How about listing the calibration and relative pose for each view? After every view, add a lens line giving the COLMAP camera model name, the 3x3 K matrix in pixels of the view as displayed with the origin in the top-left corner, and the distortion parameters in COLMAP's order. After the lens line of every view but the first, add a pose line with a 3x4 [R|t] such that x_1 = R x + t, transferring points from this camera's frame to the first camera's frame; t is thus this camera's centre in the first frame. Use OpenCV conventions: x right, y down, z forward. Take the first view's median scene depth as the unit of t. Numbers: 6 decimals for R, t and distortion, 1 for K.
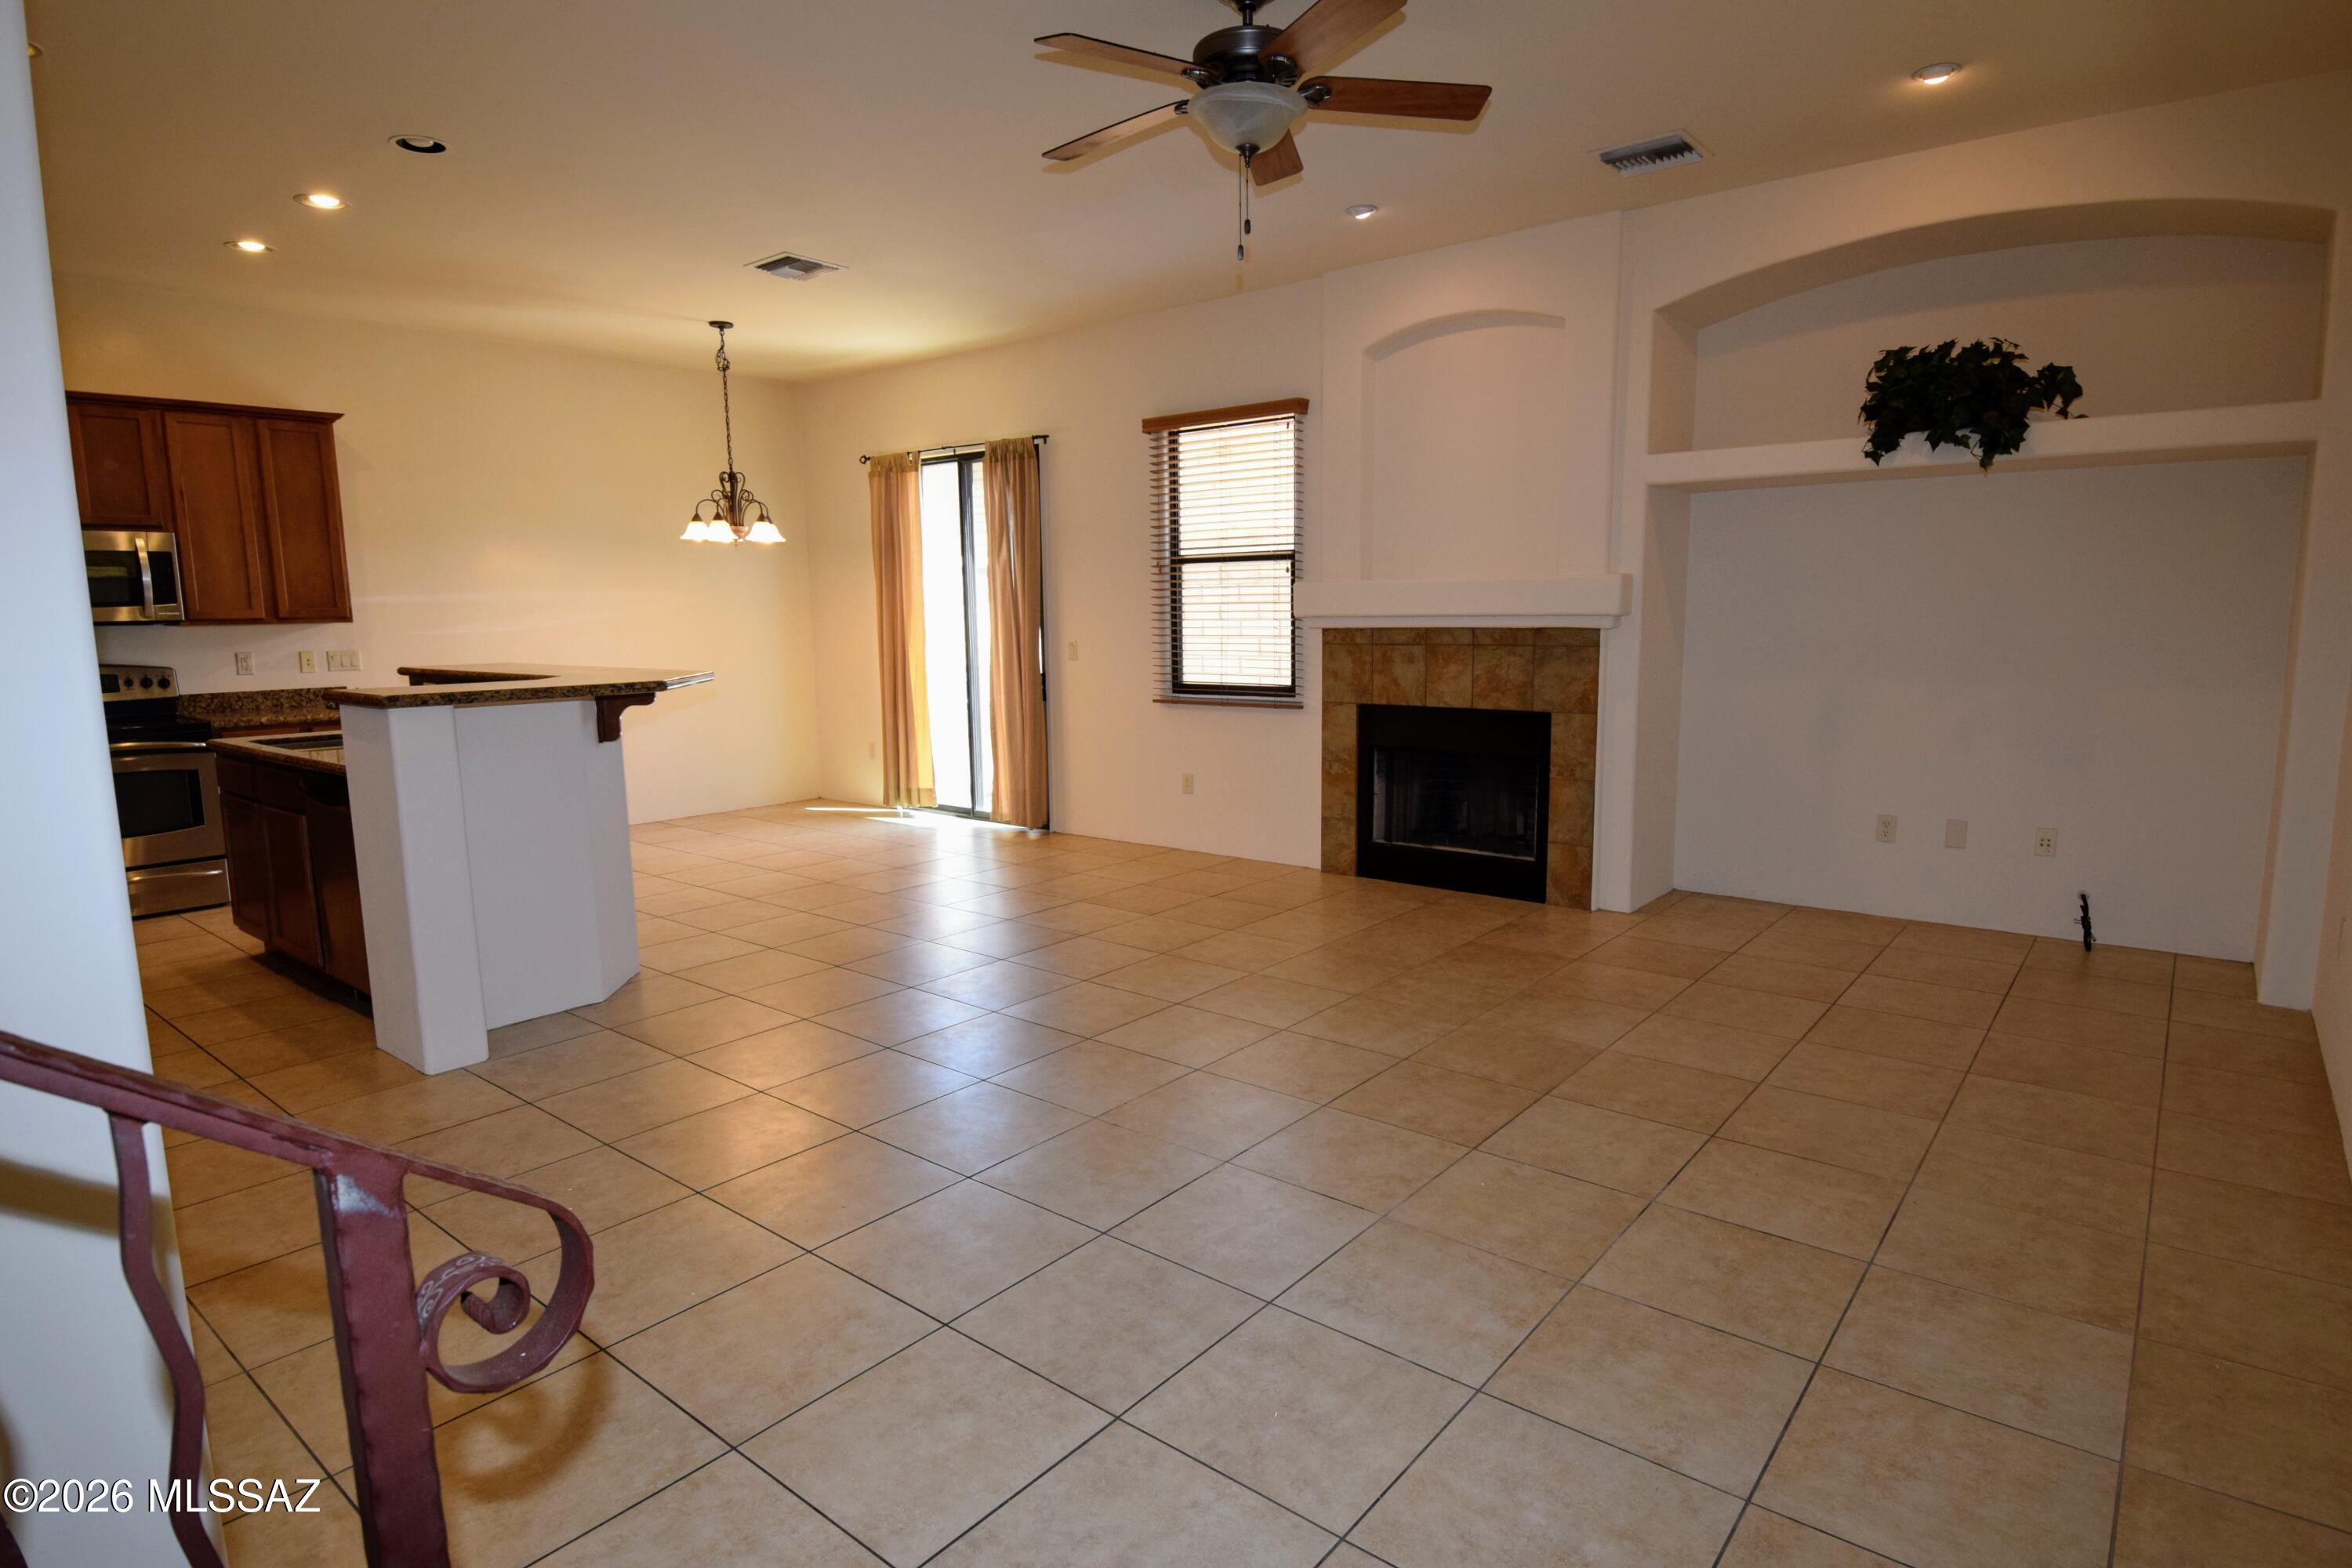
lens RADIAL K [[1245.0, 0, 1195.8], [0, 1245.0, 782.7], [0, 0, 1]] dist [0.031333, -0.039754]
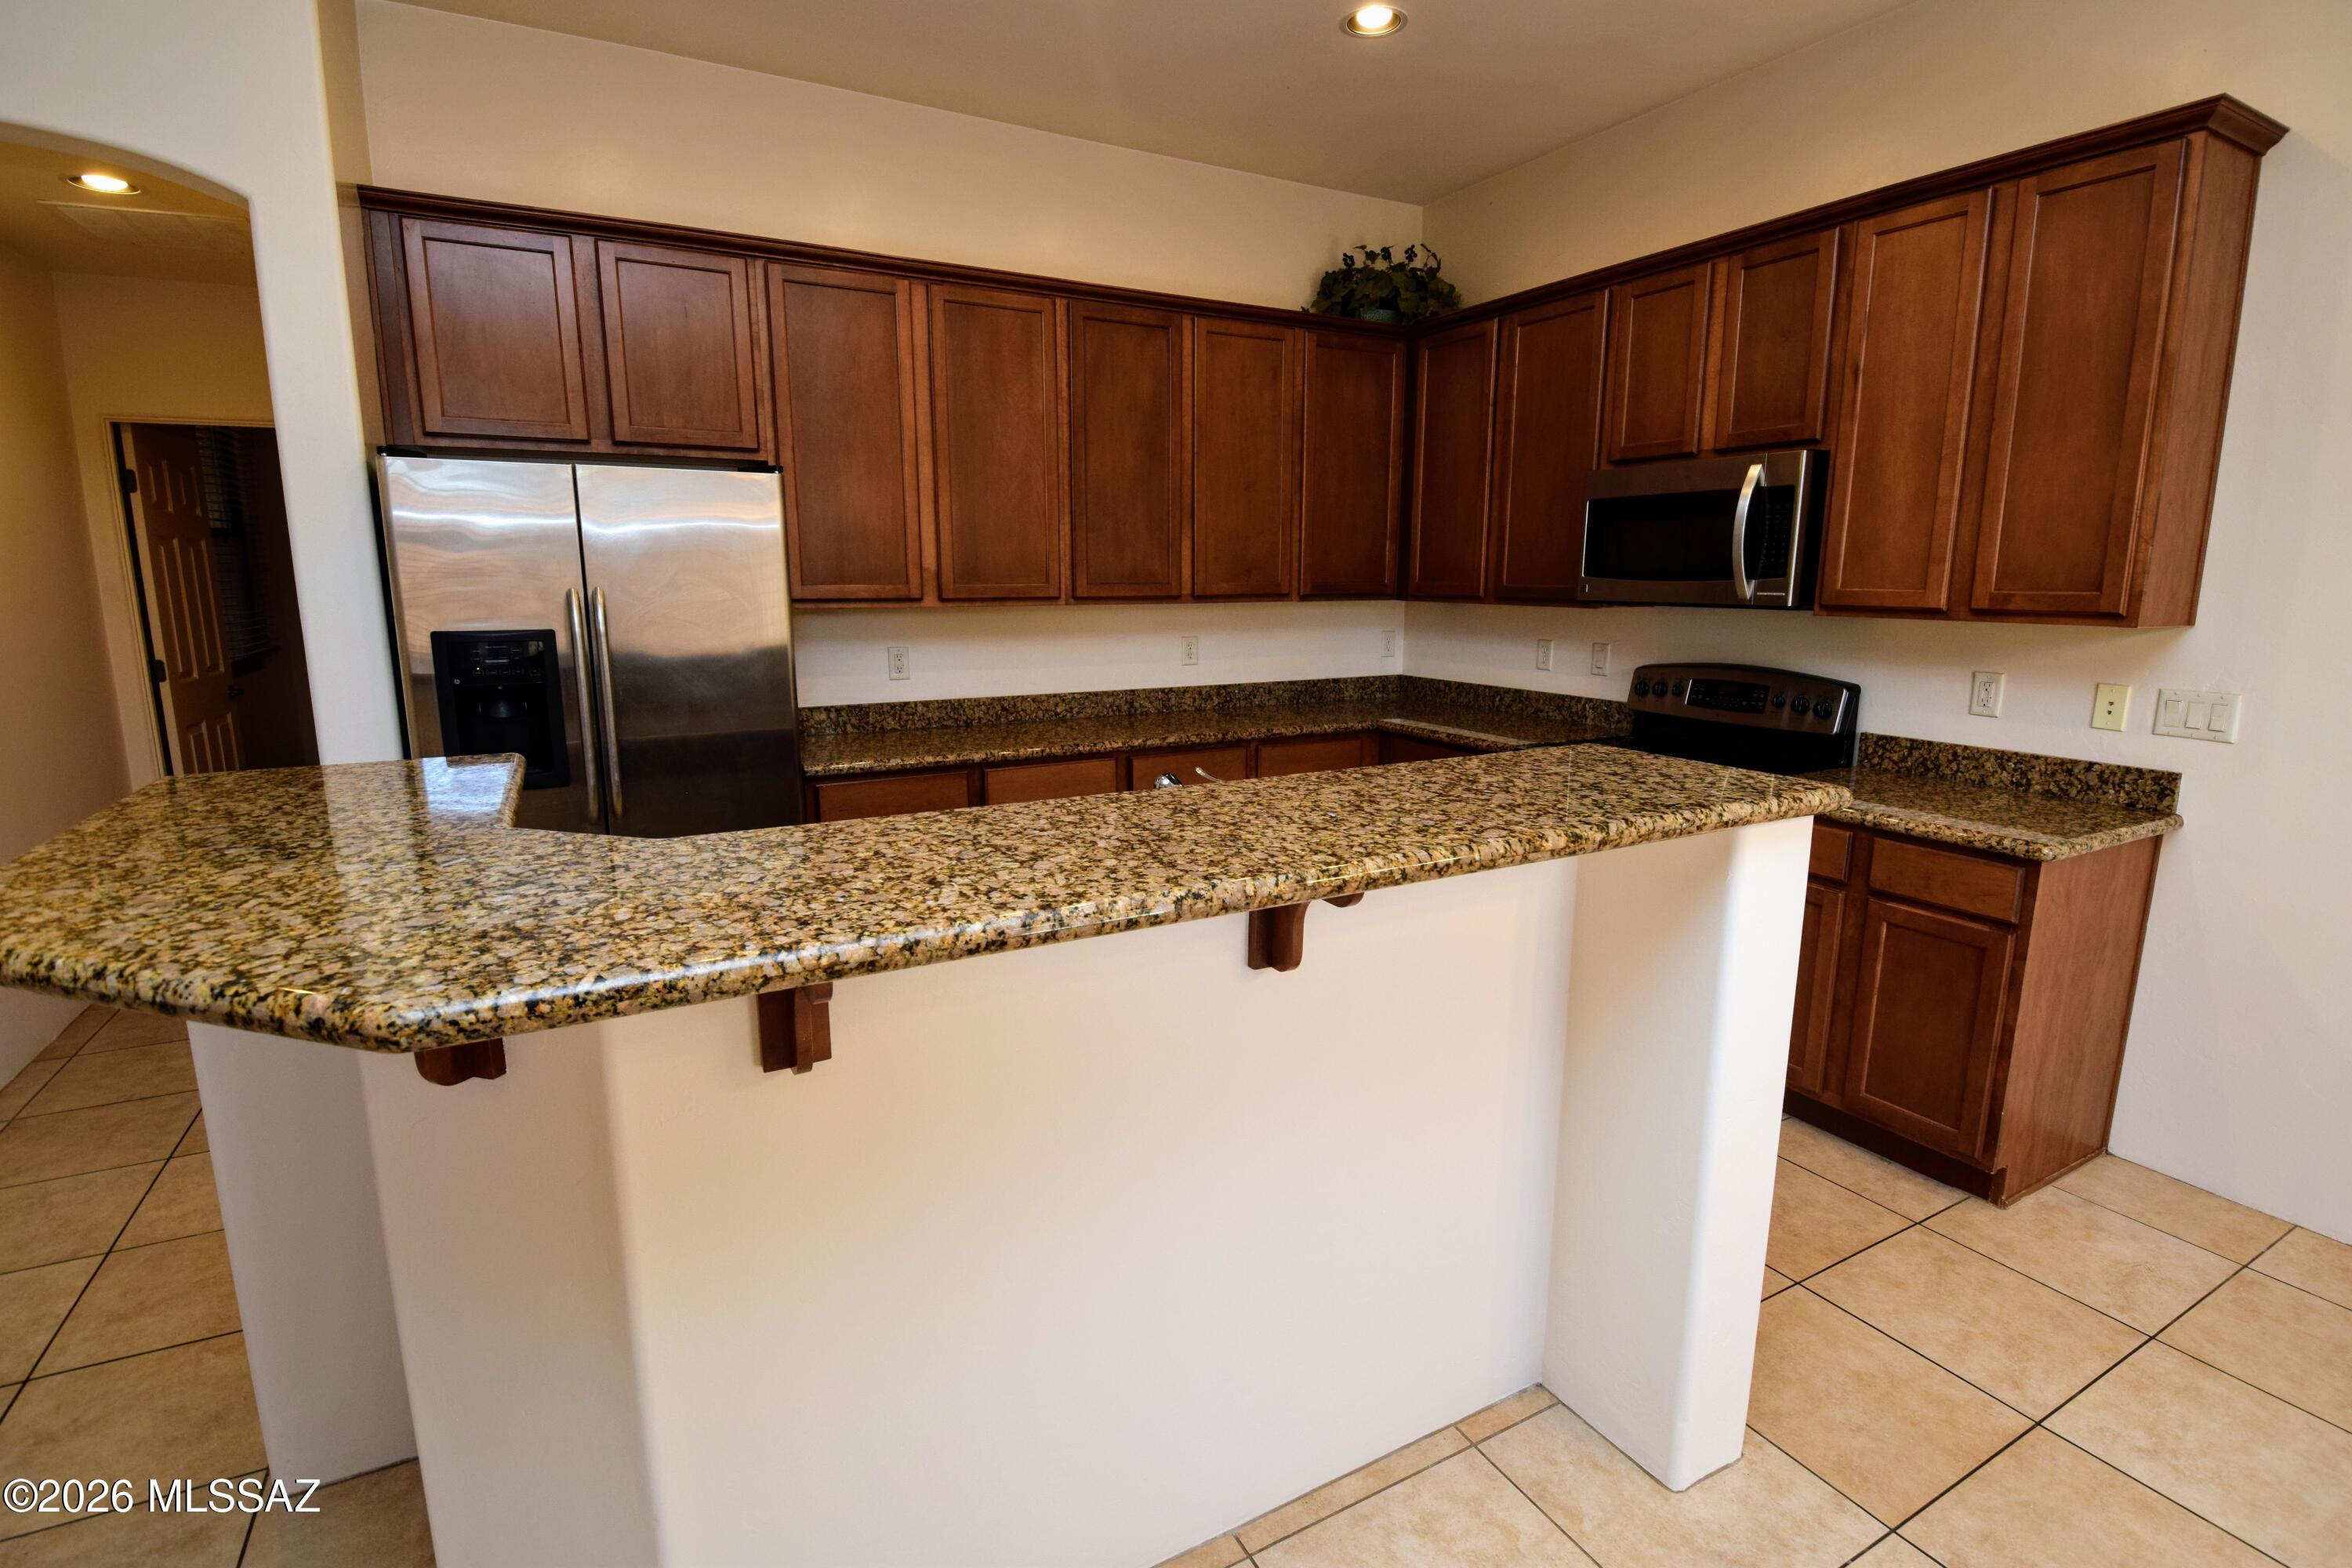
lens RADIAL K [[1098.1, 0, 1184.1], [0, 1098.1, 779.3], [0, 0, 1]] dist [0.009160, -0.019808]
pose [[-0.382662, 0.183297, -0.905523, -0.220070], [-0.126264, 0.960550, 0.247793, -0.134184], [0.915220, 0.209156, -0.344422, 0.876006]]
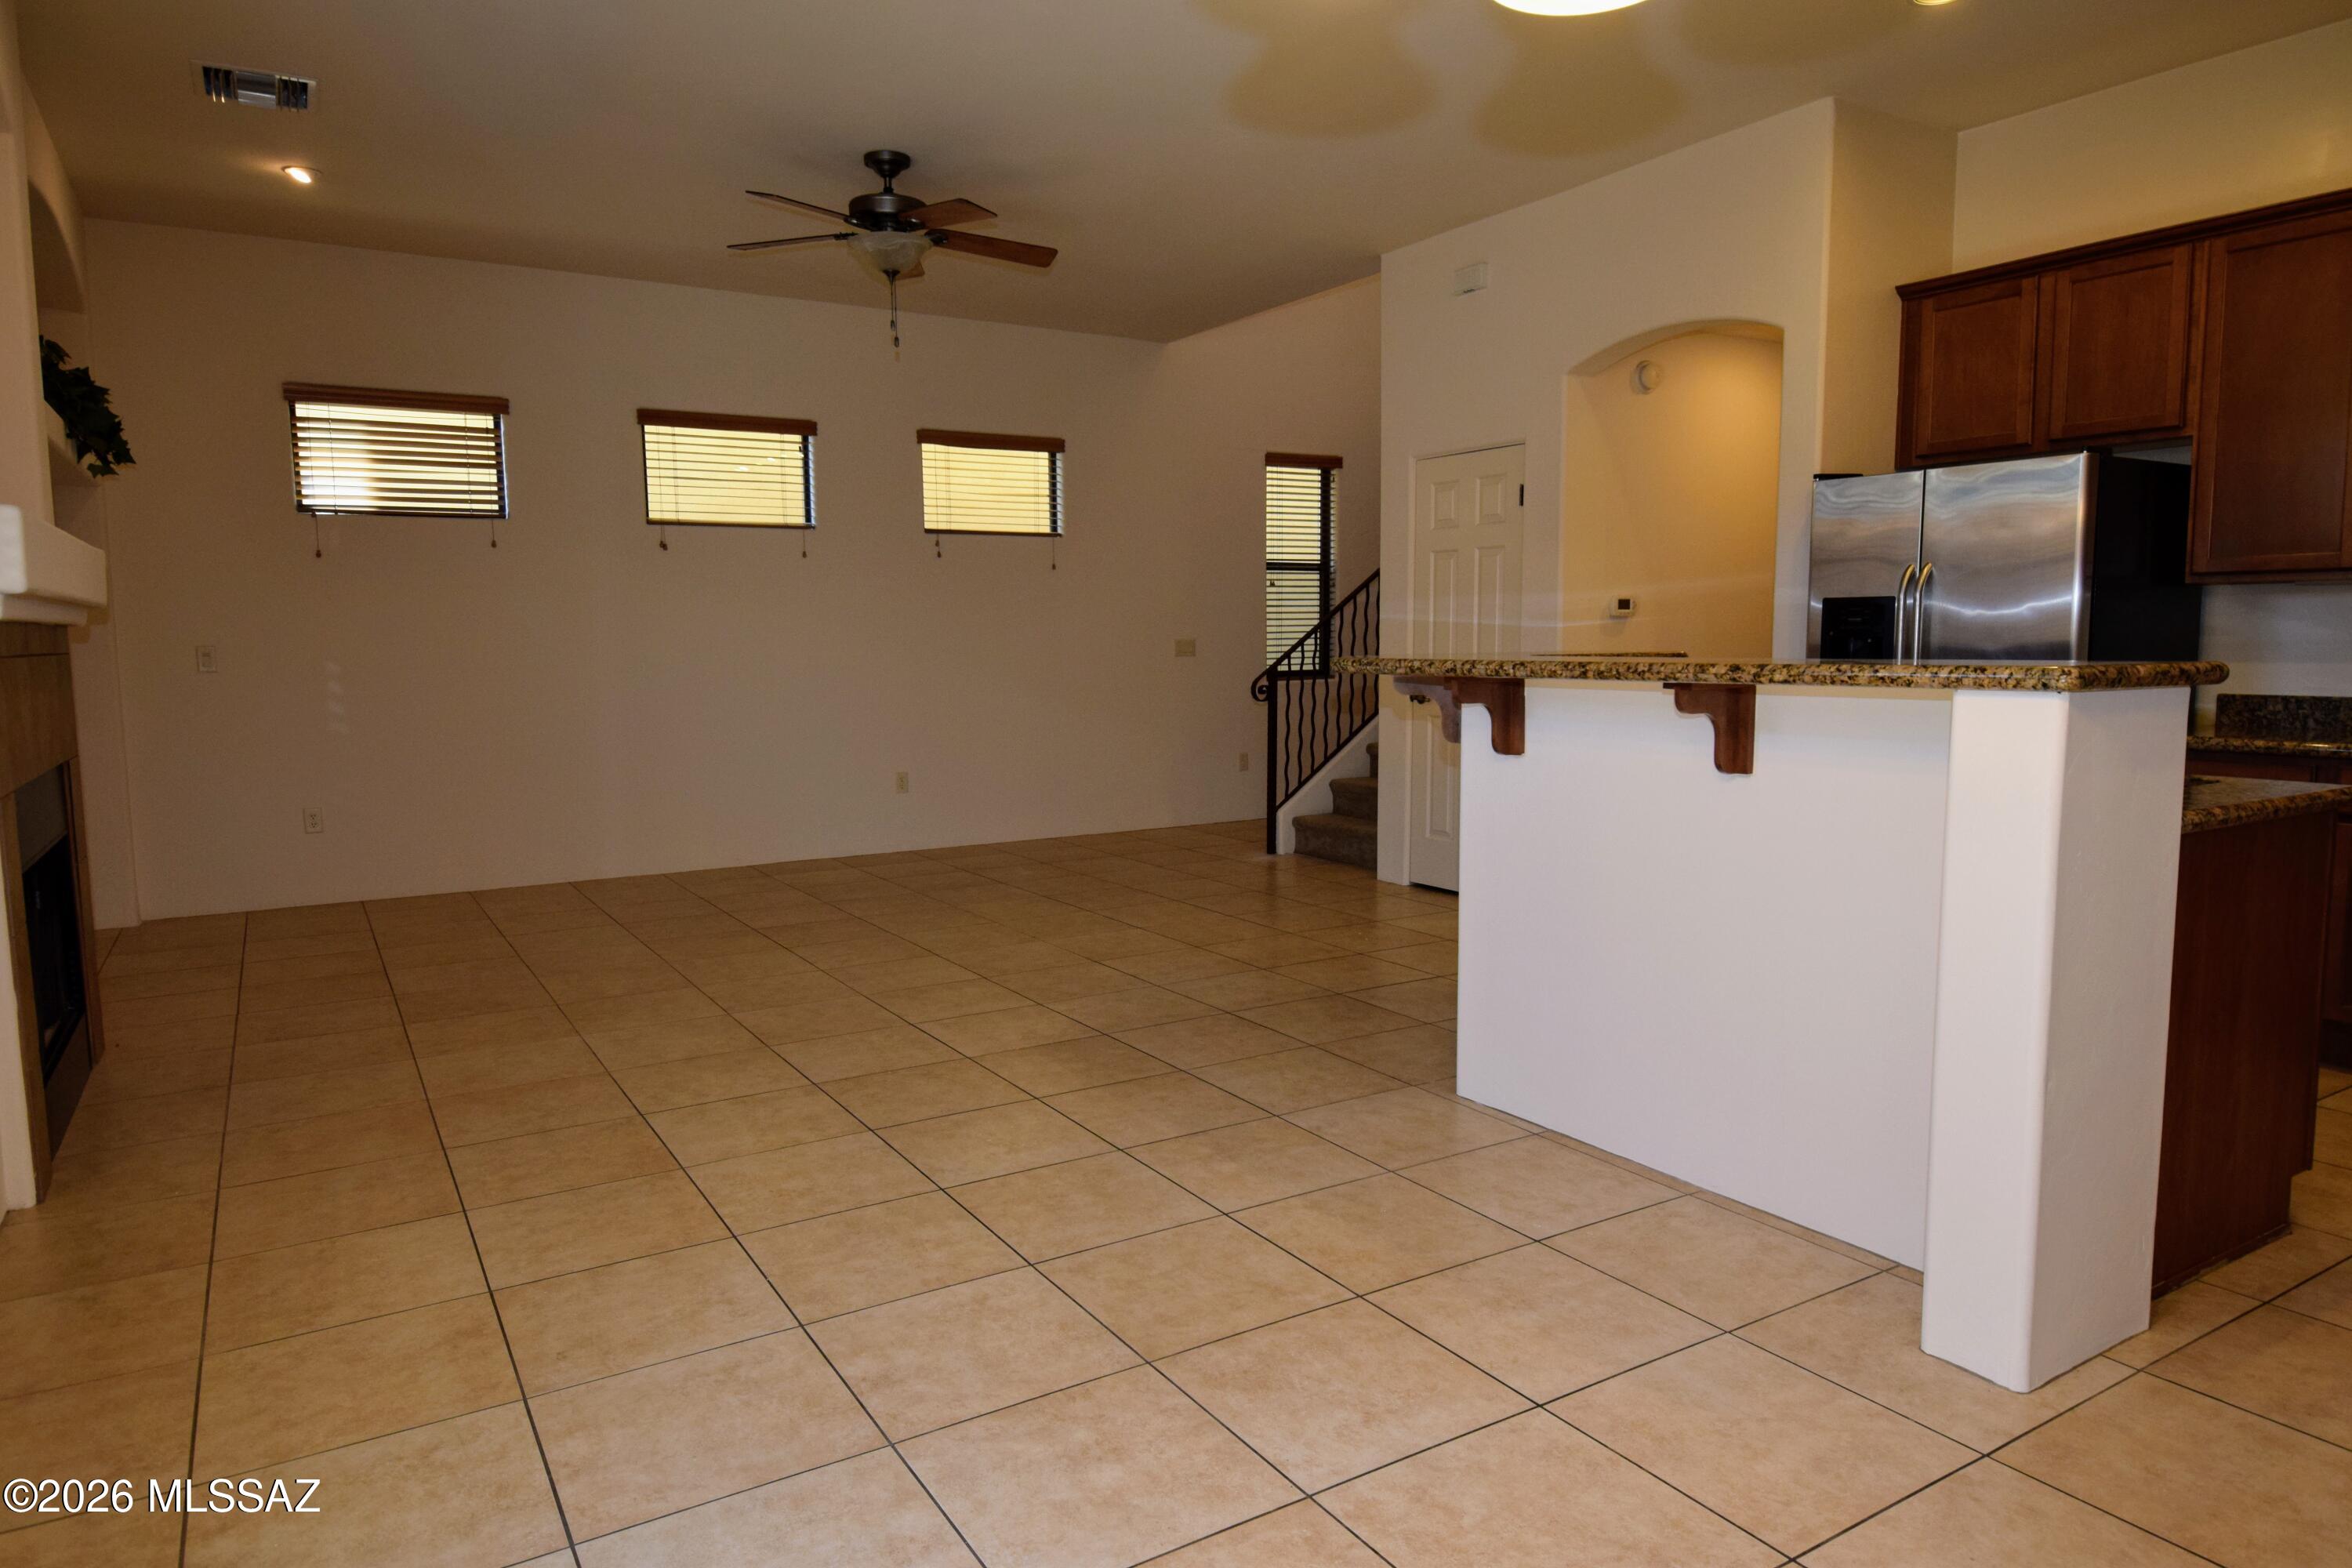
lens RADIAL K [[1455.8, 0, 1185.5], [0, 1455.8, 787.0], [0, 0, 1]] dist [0.004917, -0.001496]
pose [[-0.943323, -0.013456, 0.331604, -0.428591], [0.066426, 0.971304, 0.228378, -0.152910], [-0.325162, 0.237461, -0.915359, 1.312289]]
